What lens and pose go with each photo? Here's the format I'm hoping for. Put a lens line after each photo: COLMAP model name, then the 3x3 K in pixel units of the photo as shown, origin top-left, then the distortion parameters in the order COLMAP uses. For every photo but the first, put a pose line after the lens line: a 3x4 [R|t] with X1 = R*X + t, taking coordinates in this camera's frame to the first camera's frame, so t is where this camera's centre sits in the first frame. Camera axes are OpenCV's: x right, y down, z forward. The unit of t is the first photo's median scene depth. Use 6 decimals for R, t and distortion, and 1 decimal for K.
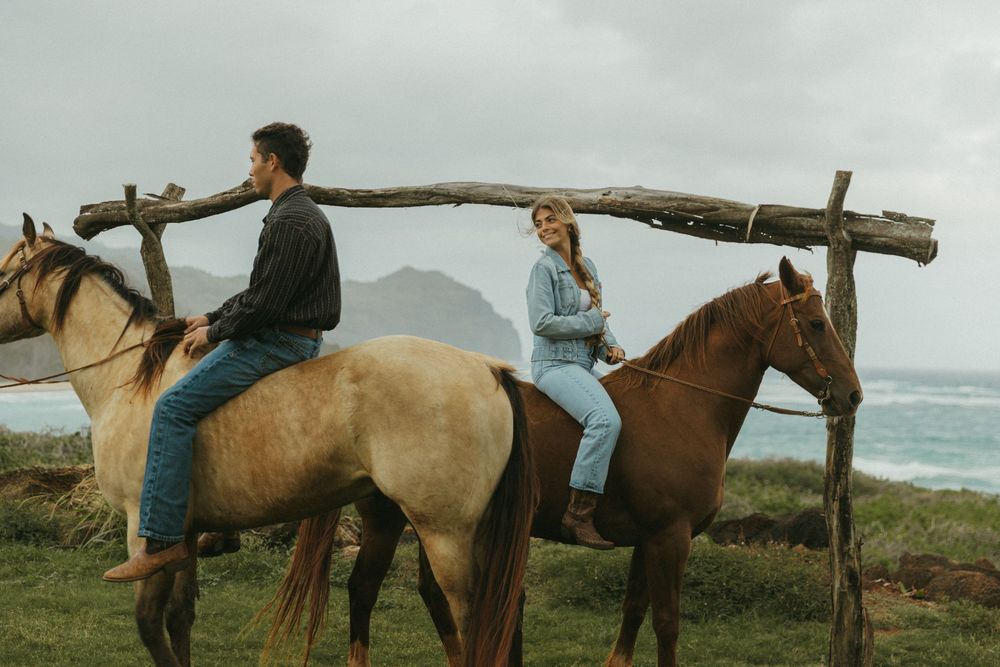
lens RADIAL K [[1609.6, 0, 516.9], [0, 1609.6, 336.5], [0, 0, 1]] dist [-0.001768, 0.195582]
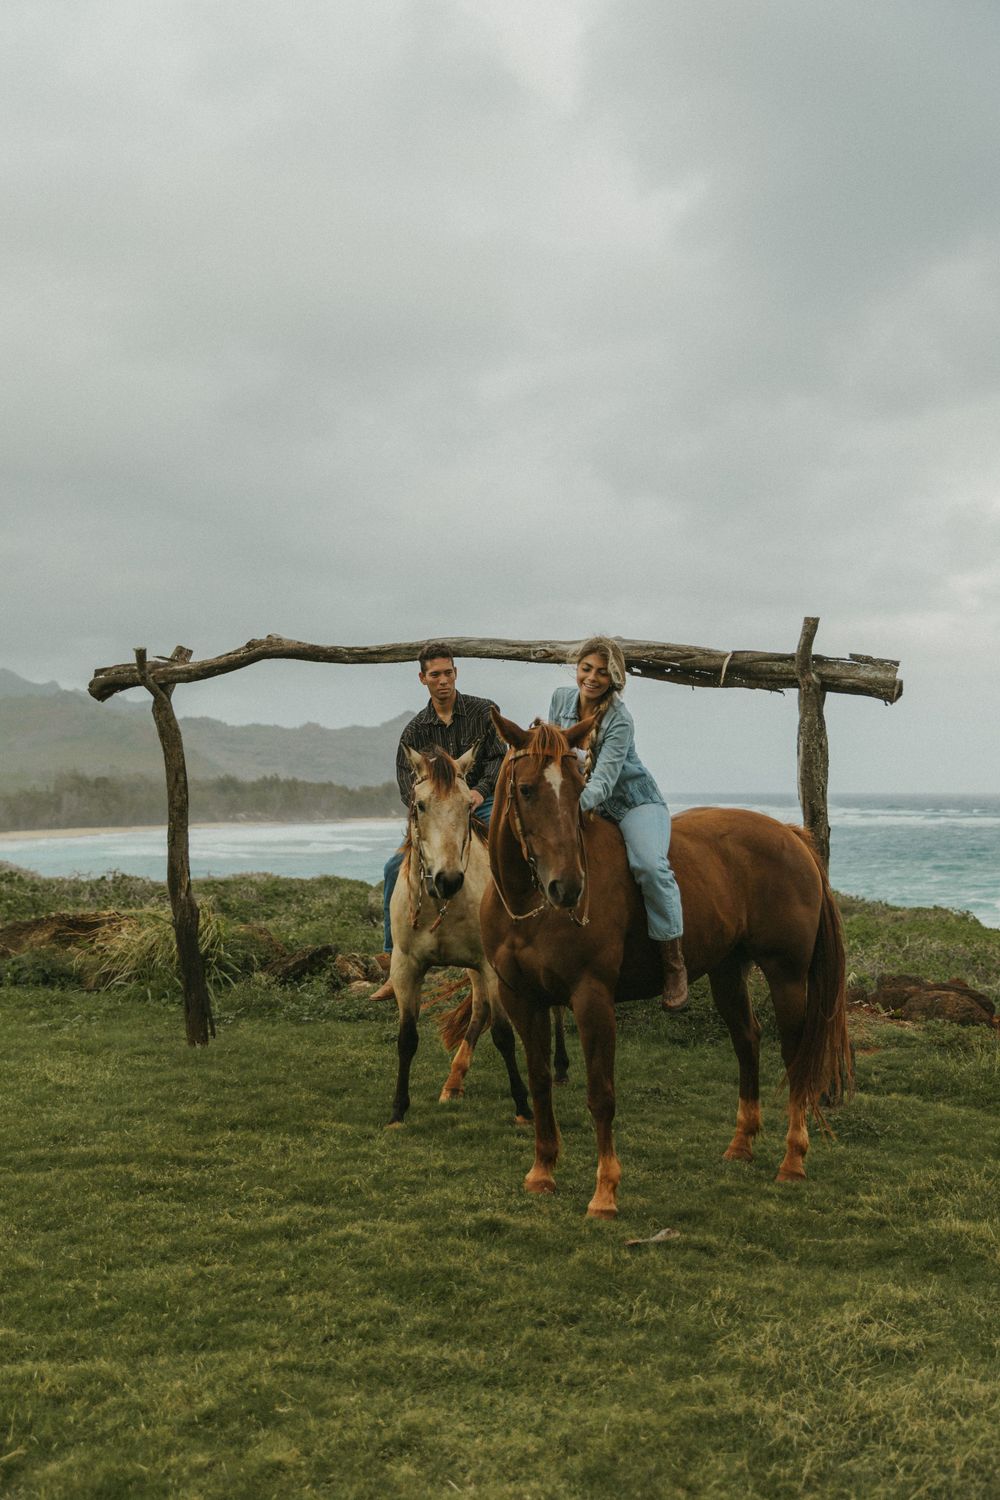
lens RADIAL K [[1499.5, 0, 500.0], [0, 1499.5, 750.0], [0, 0, 1]] dist [0.047074, -0.006686]
pose [[0.999561, -0.028569, -0.007884, 0.003124], [0.028440, 0.999466, -0.016077, -0.004476], [0.008339, 0.015845, 0.999840, 0.010232]]
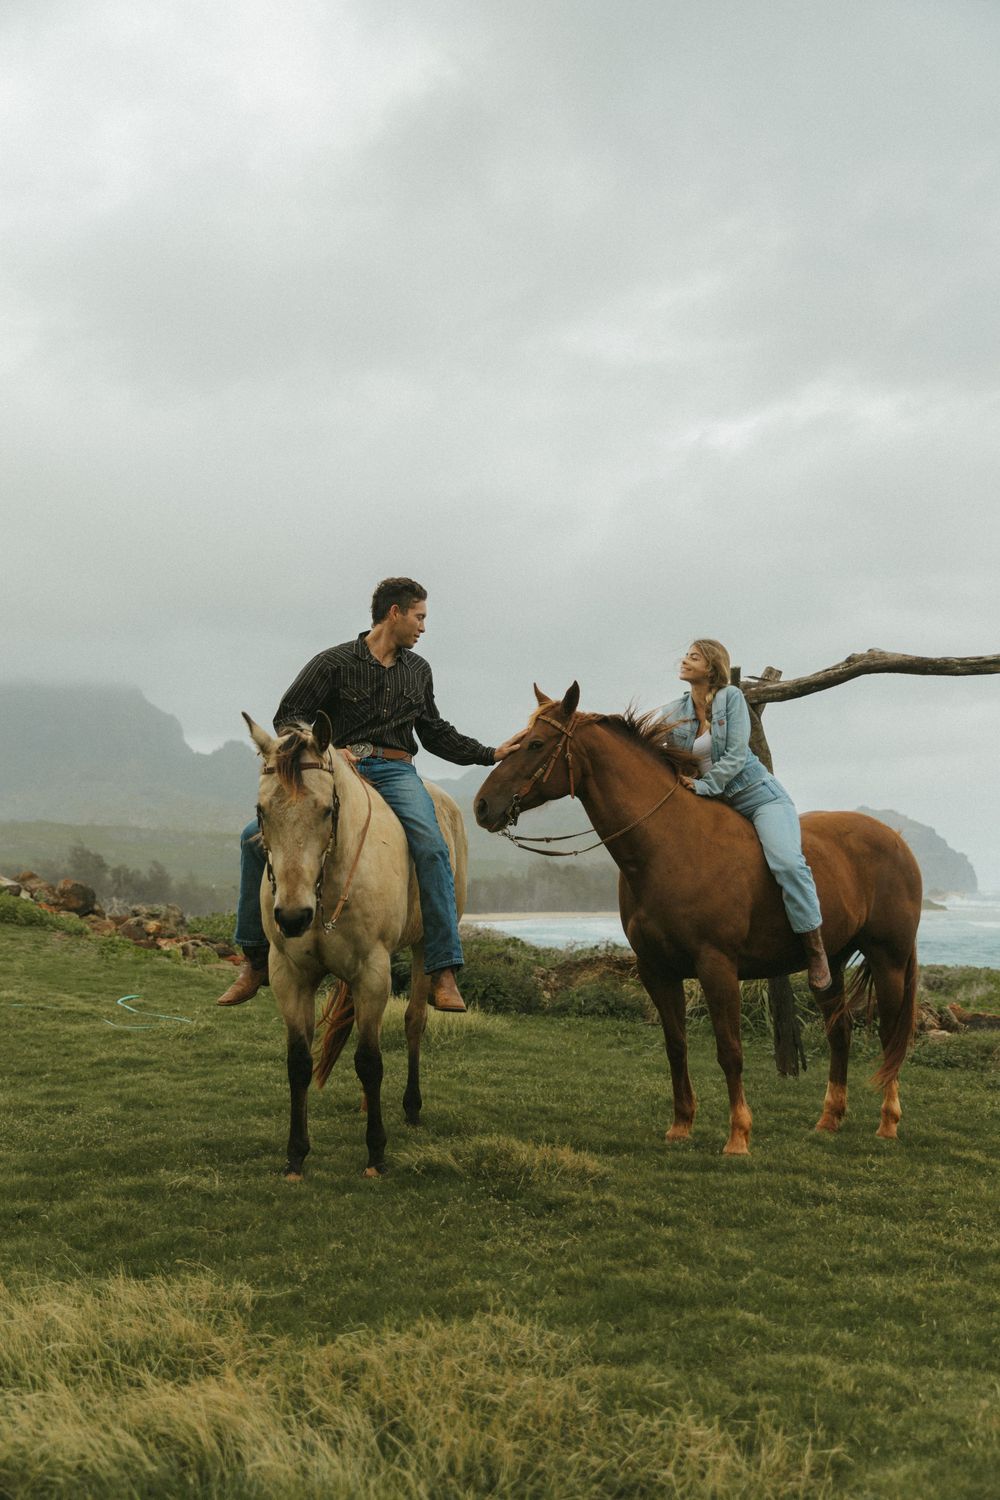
lens RADIAL K [[1433.8, 0, 500.0], [0, 1433.8, 750.0], [0, 0, 1]] dist [0.029230, -0.006867]
pose [[0.950749, -0.034491, -0.308036, -0.097120], [0.008130, 0.996223, -0.086455, 0.039323], [0.309854, 0.079693, 0.947438, 0.064663]]
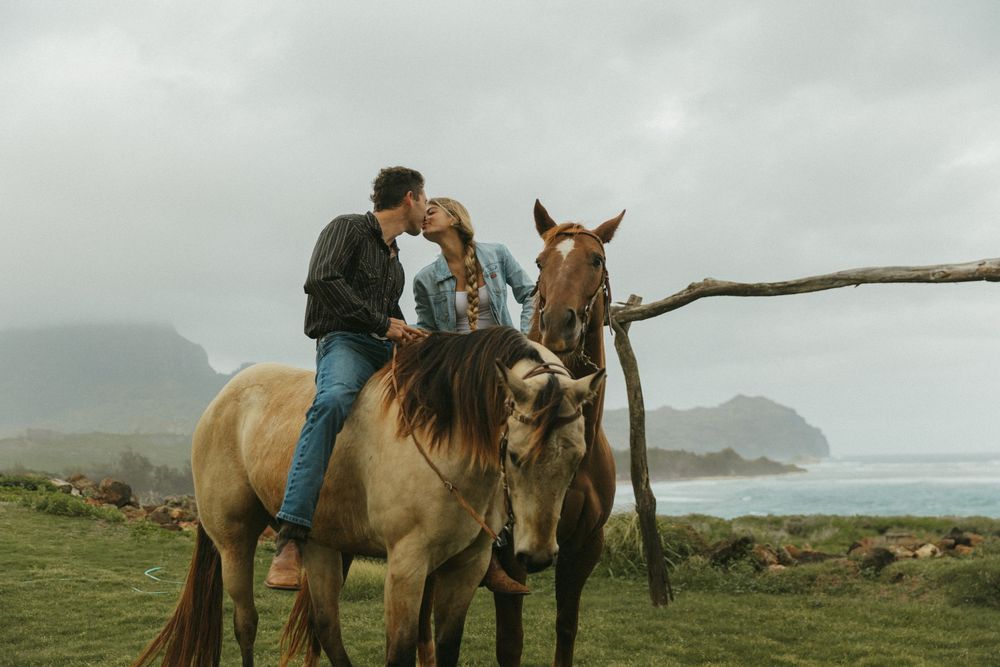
lens RADIAL K [[1118.0, 0, 503.3], [0, 1118.0, 315.6], [0, 0, 1]] dist [0.008219, 0.031104]
pose [[0.960358, -0.082848, -0.266175, -0.067994], [0.050694, 0.990799, -0.125485, 0.039252], [0.274122, 0.107017, 0.955722, 0.051226]]
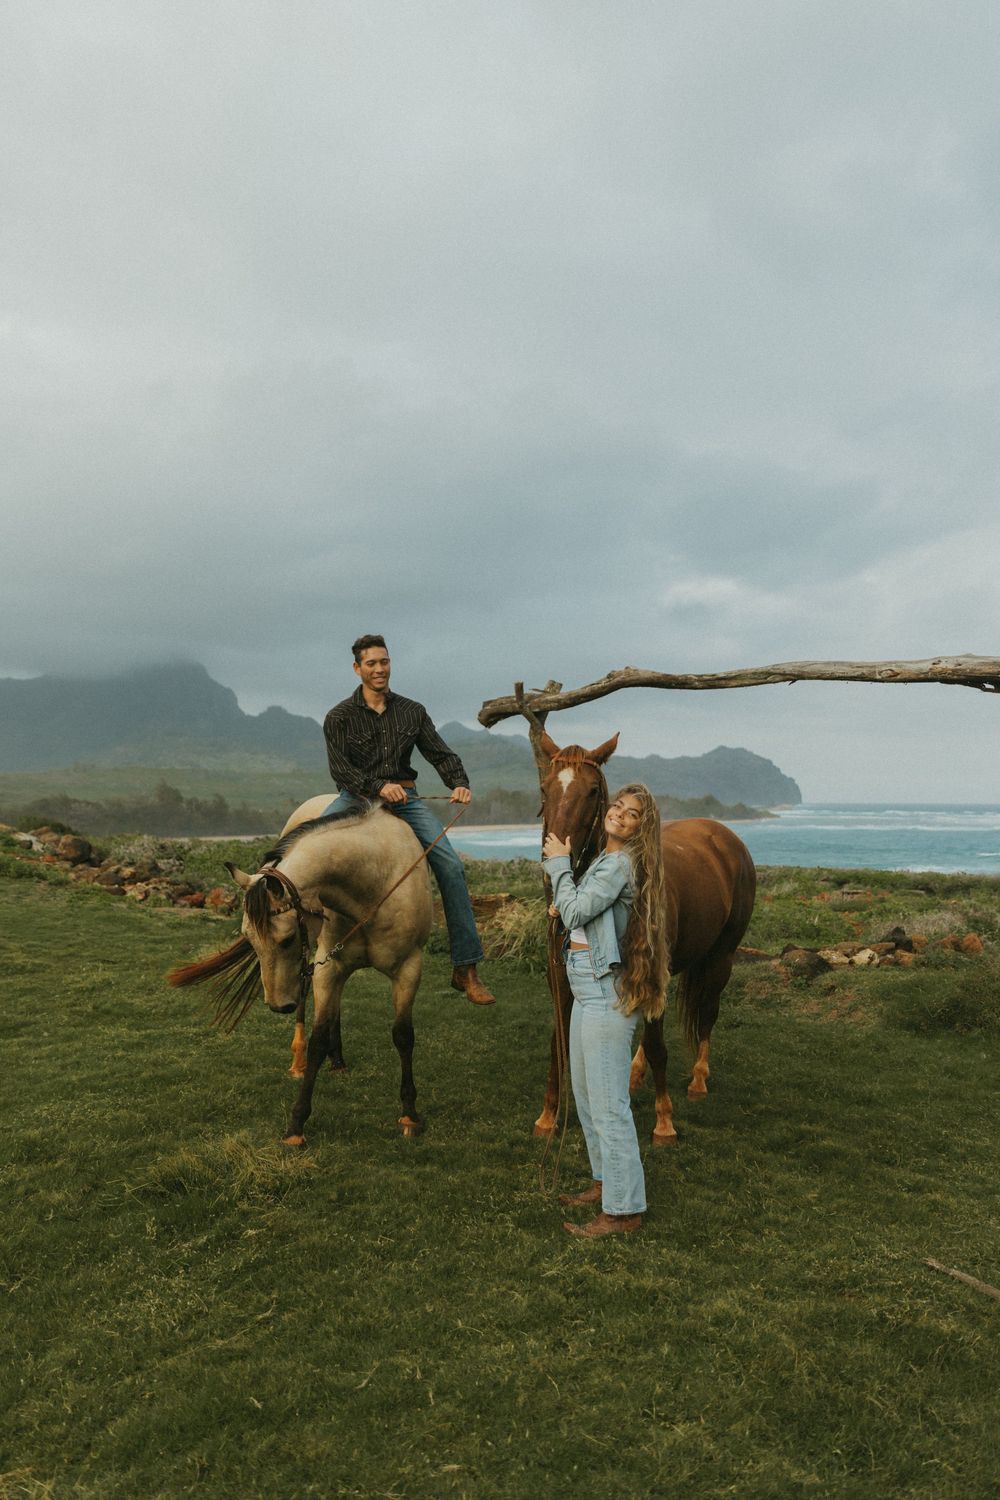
lens RADIAL K [[1022.6, 0, 500.0], [0, 1022.6, 750.0], [0, 0, 1]] dist [0.003260, 0.000177]
pose [[0.959927, -0.038224, -0.277630, -0.034335], [0.026433, 0.998587, -0.046091, -0.005111], [0.278999, 0.036905, 0.959582, 0.230416]]
